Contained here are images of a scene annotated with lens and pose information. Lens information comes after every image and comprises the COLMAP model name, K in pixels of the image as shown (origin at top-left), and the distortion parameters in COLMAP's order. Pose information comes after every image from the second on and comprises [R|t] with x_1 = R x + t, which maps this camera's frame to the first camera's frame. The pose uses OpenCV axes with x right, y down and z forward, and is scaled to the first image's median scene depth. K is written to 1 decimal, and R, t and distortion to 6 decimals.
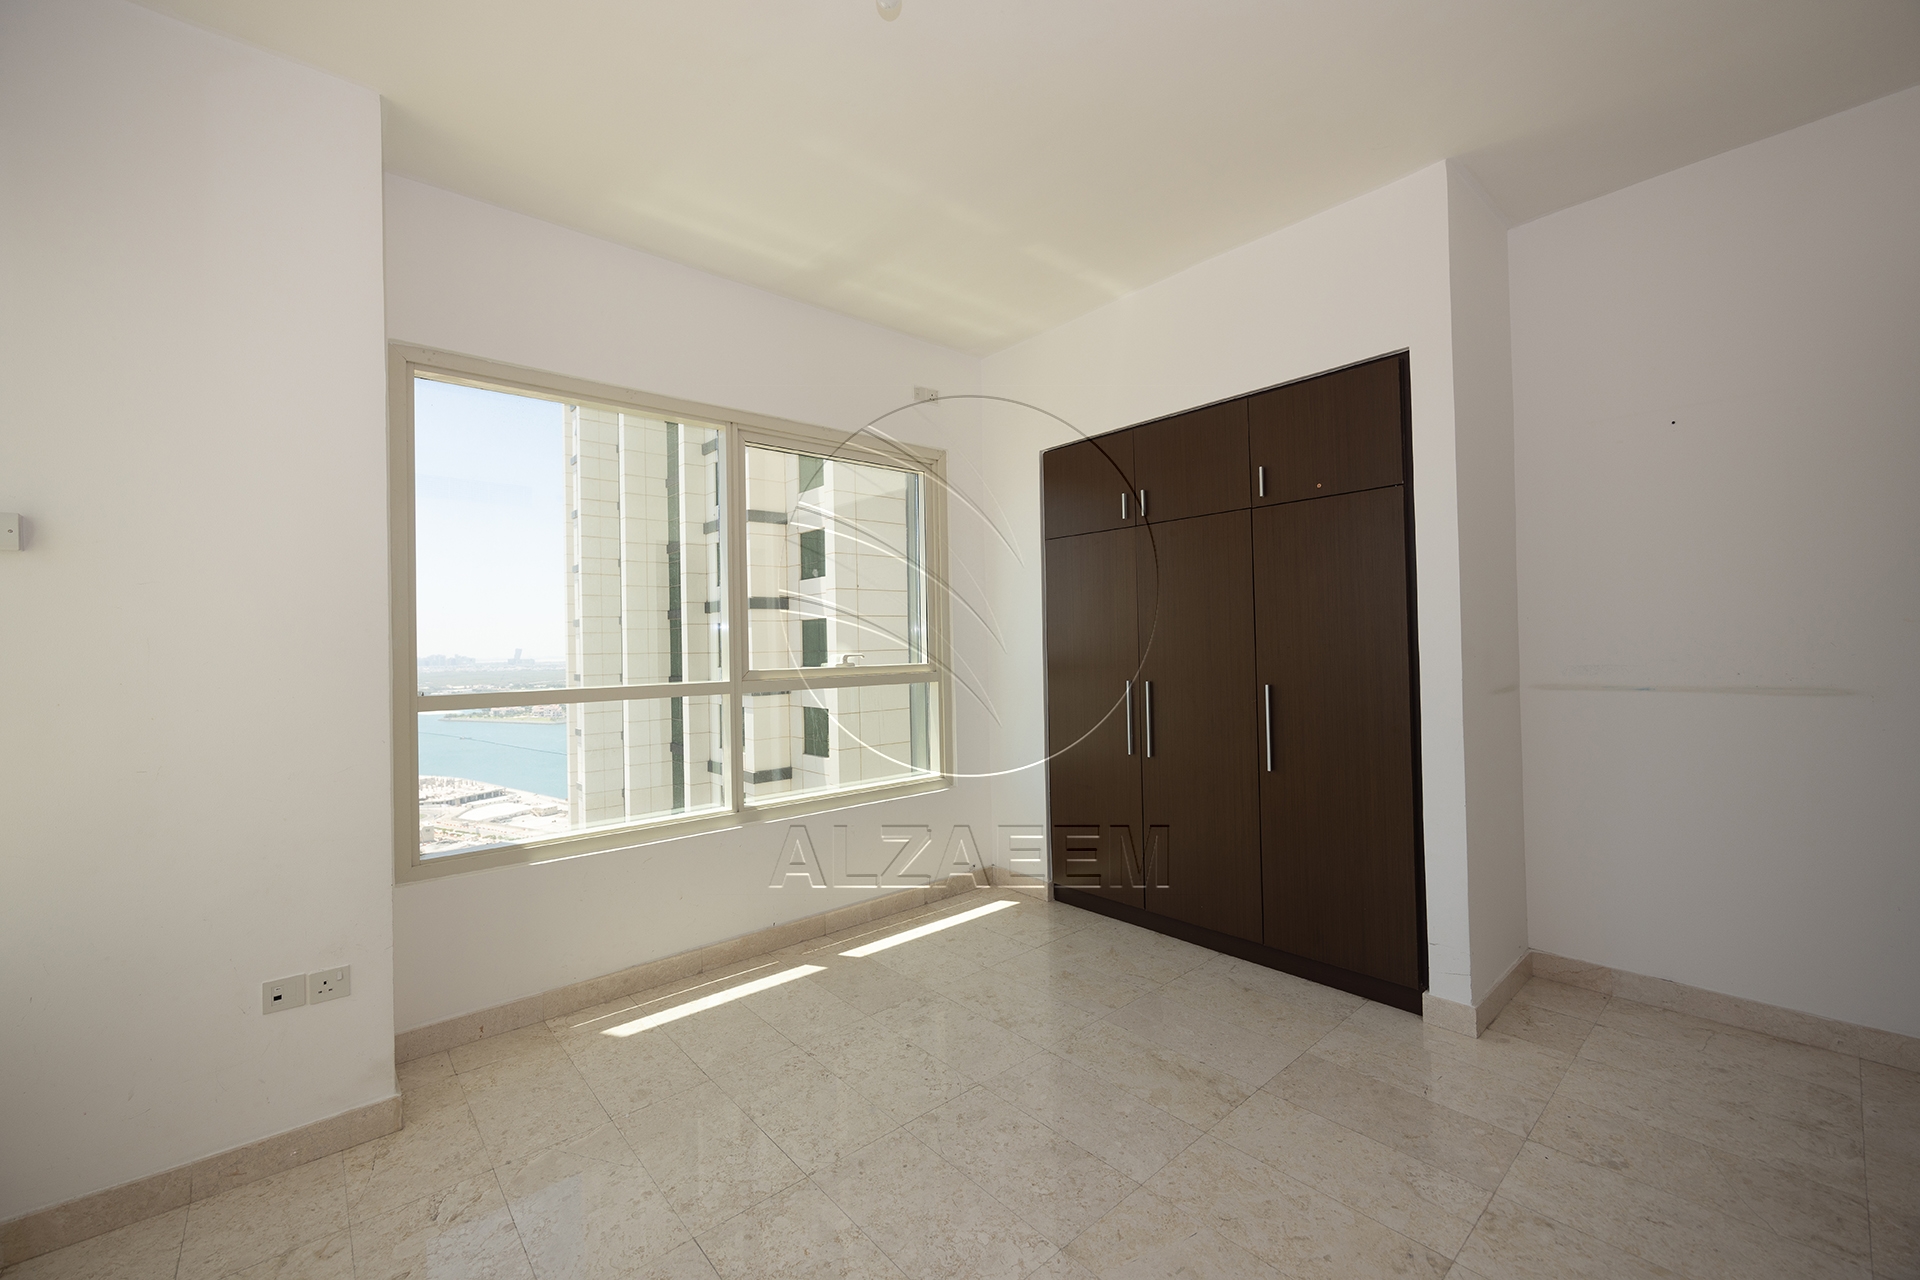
lens RADIAL K [[762.3, 0, 953.3], [0, 762.3, 644.4], [0, 0, 1]] dist [-0.001051, -0.000153]
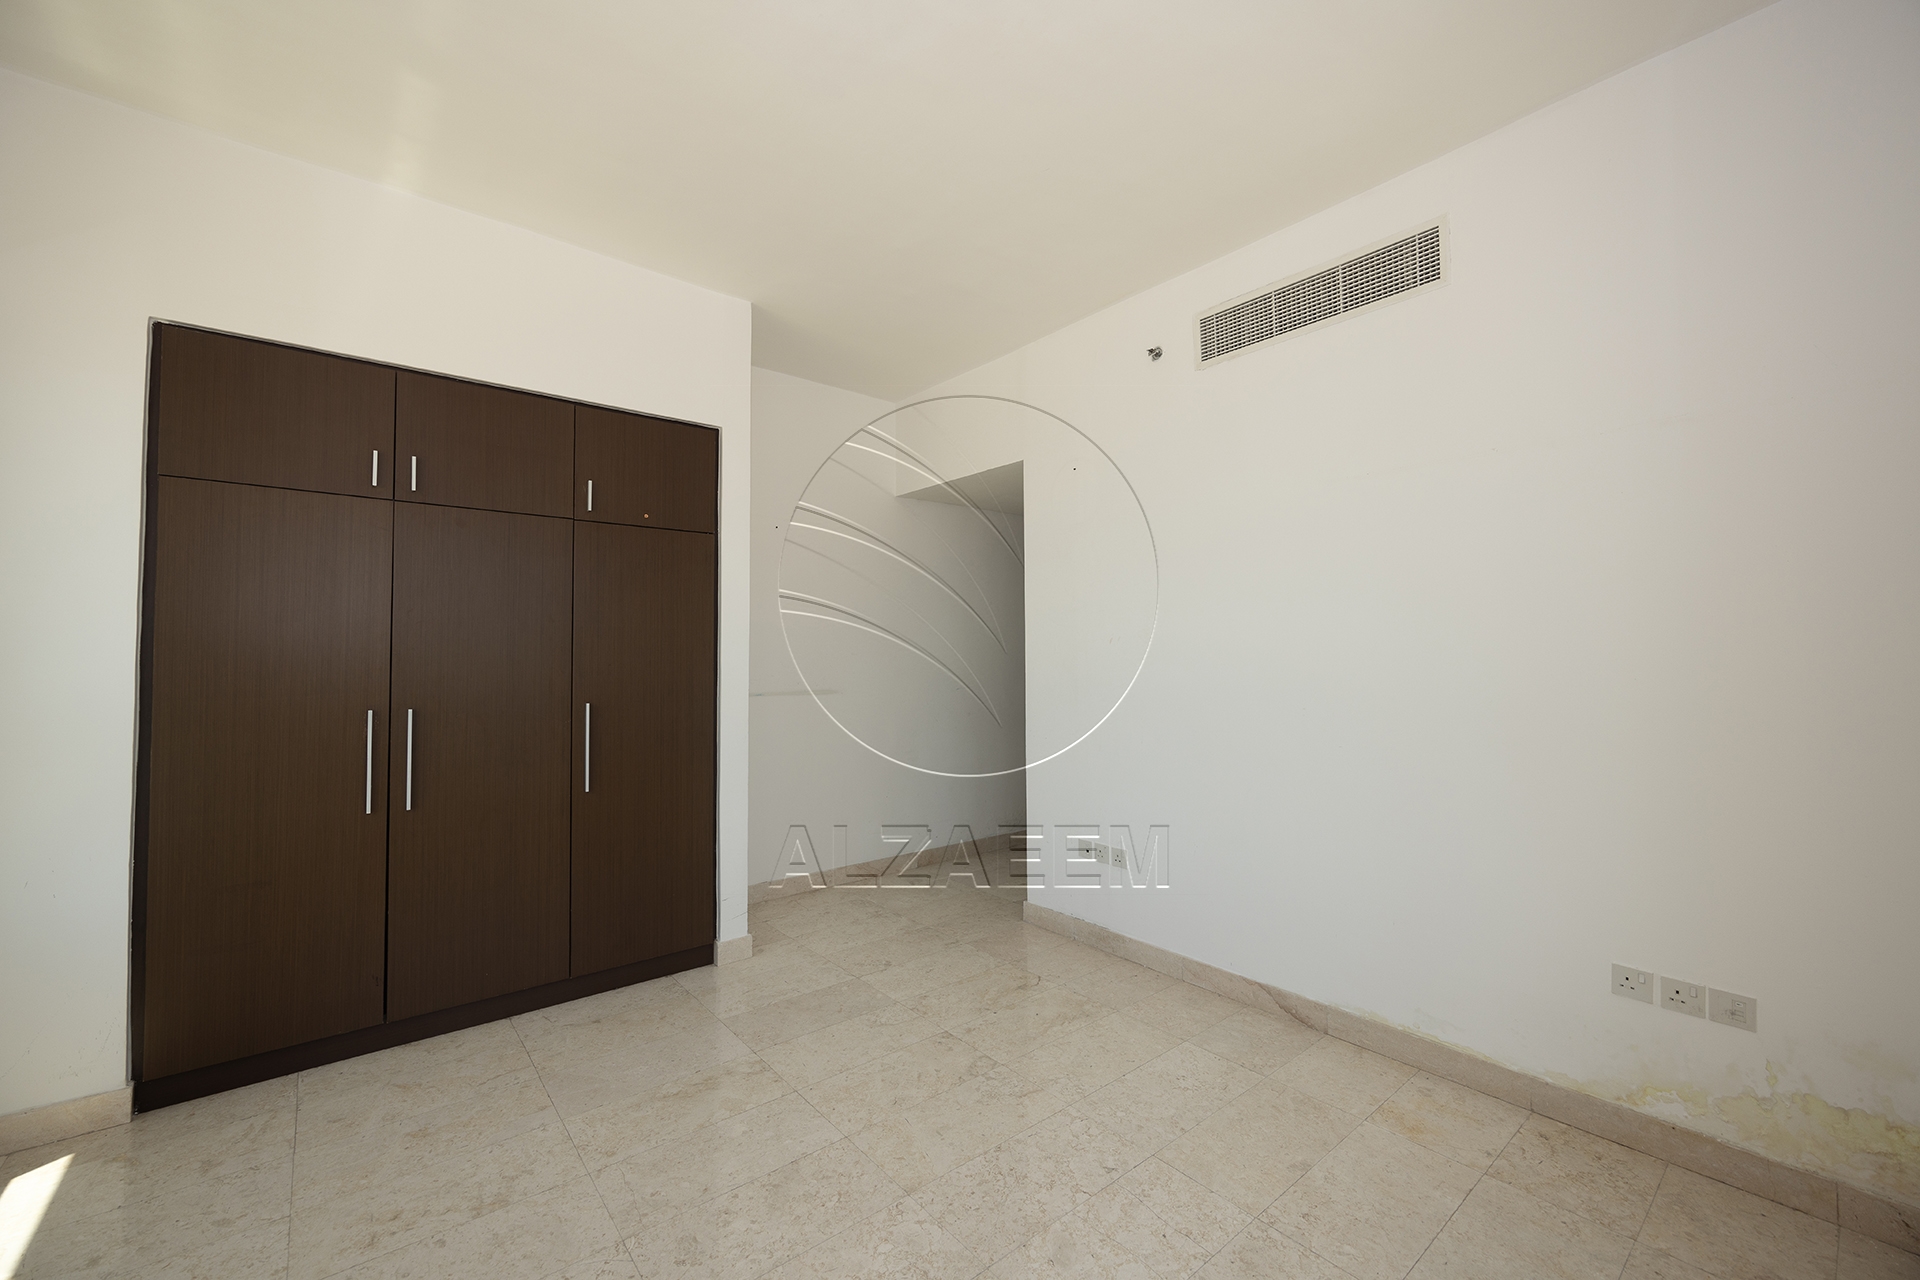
lens RADIAL K [[762.3, 0, 965.6], [0, 762.3, 646.6], [0, 0, 1]] dist [-0.001051, -0.000153]
pose [[0.020137, 0.040141, 0.998991, -0.575418], [0.003442, 0.999185, -0.040218, 0.022675], [-0.999791, 0.004248, 0.019983, 0.512533]]
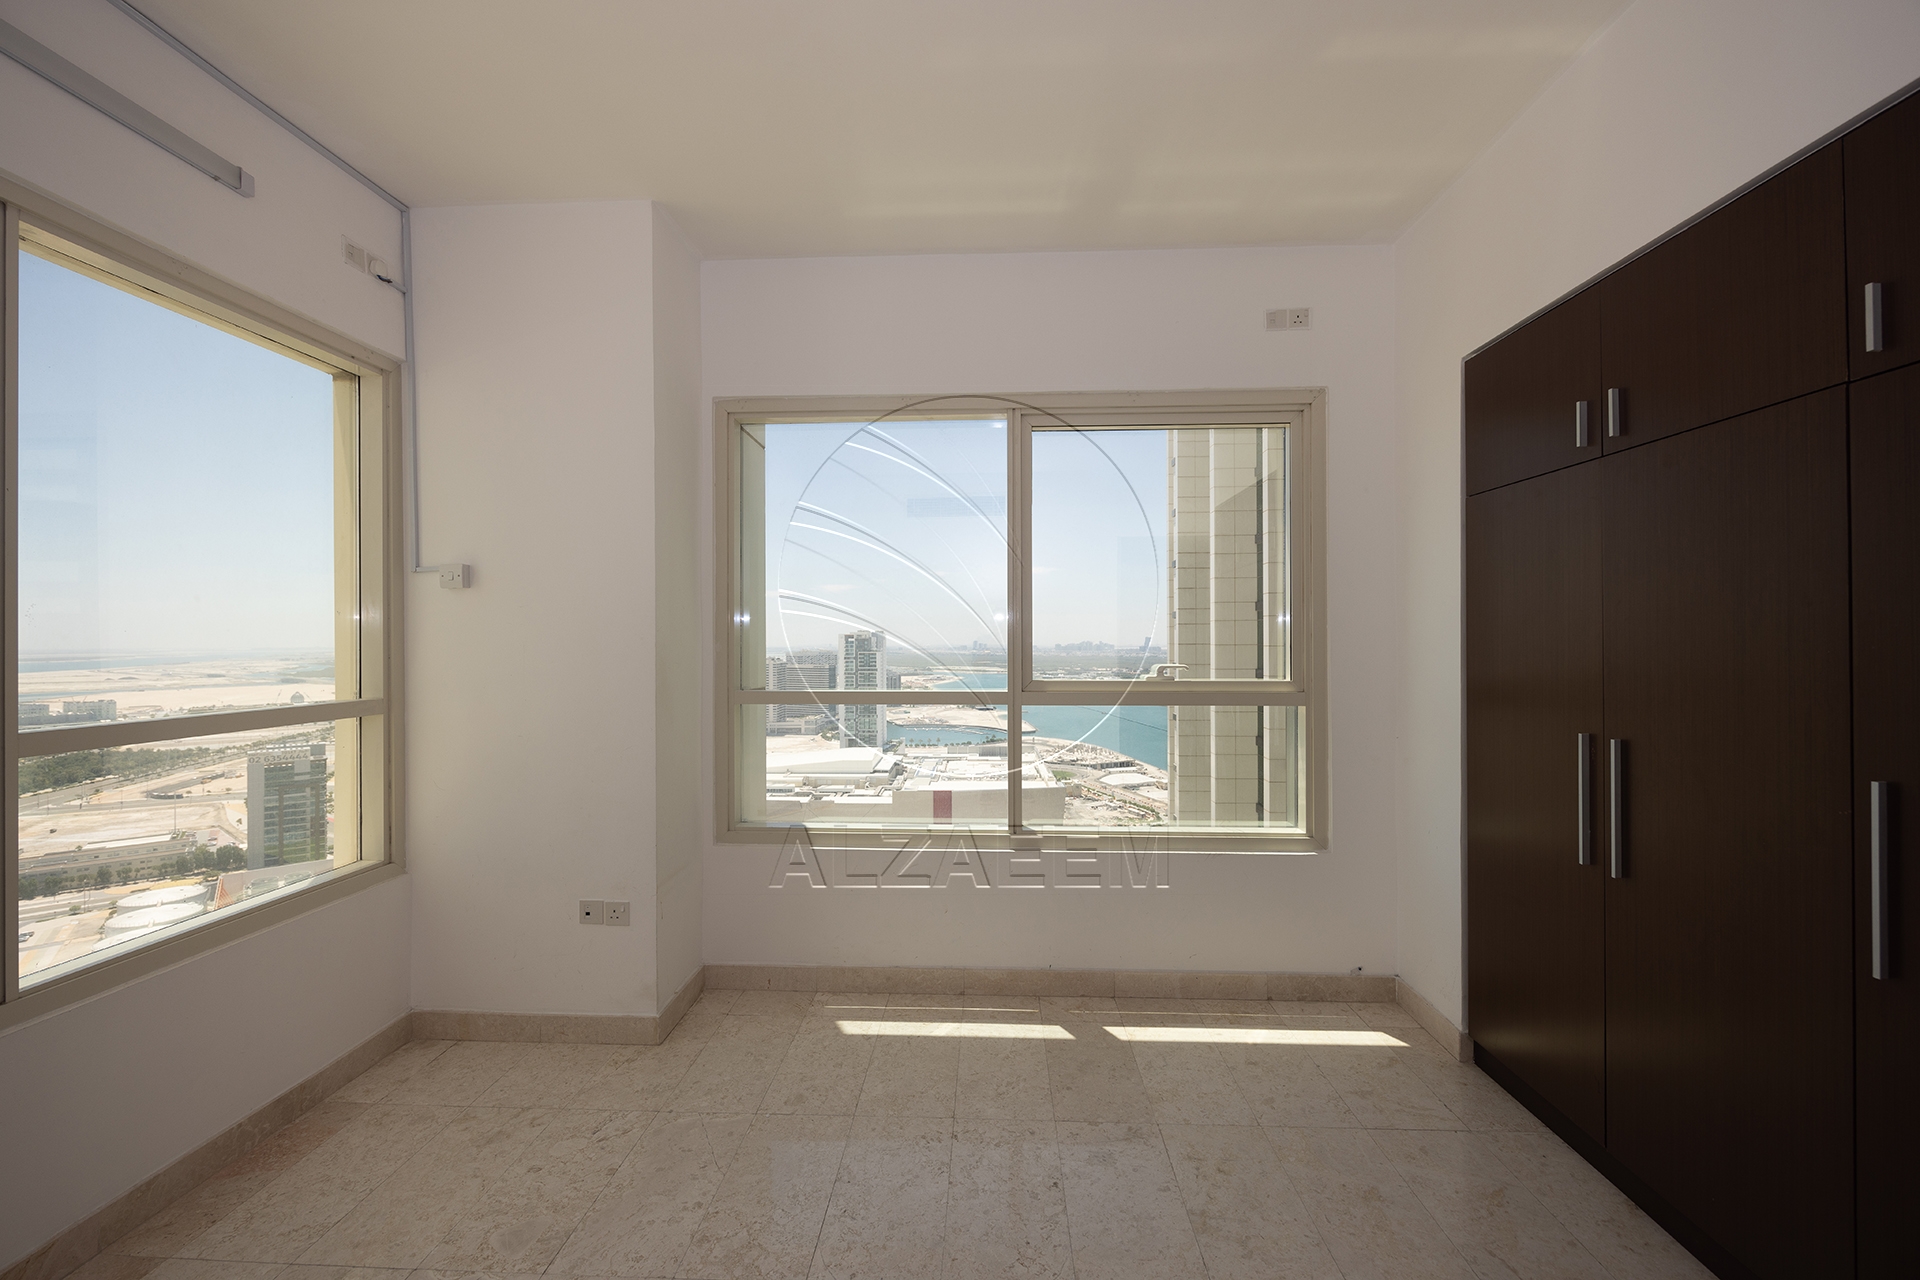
lens RADIAL K [[762.3, 0, 964.3], [0, 762.3, 645.6], [0, 0, 1]] dist [-0.001051, -0.000153]
pose [[0.726232, 0.023022, -0.687064, 0.340079], [-0.013262, 0.999722, 0.019480, -0.027008], [0.687322, -0.005035, 0.726336, 0.331779]]
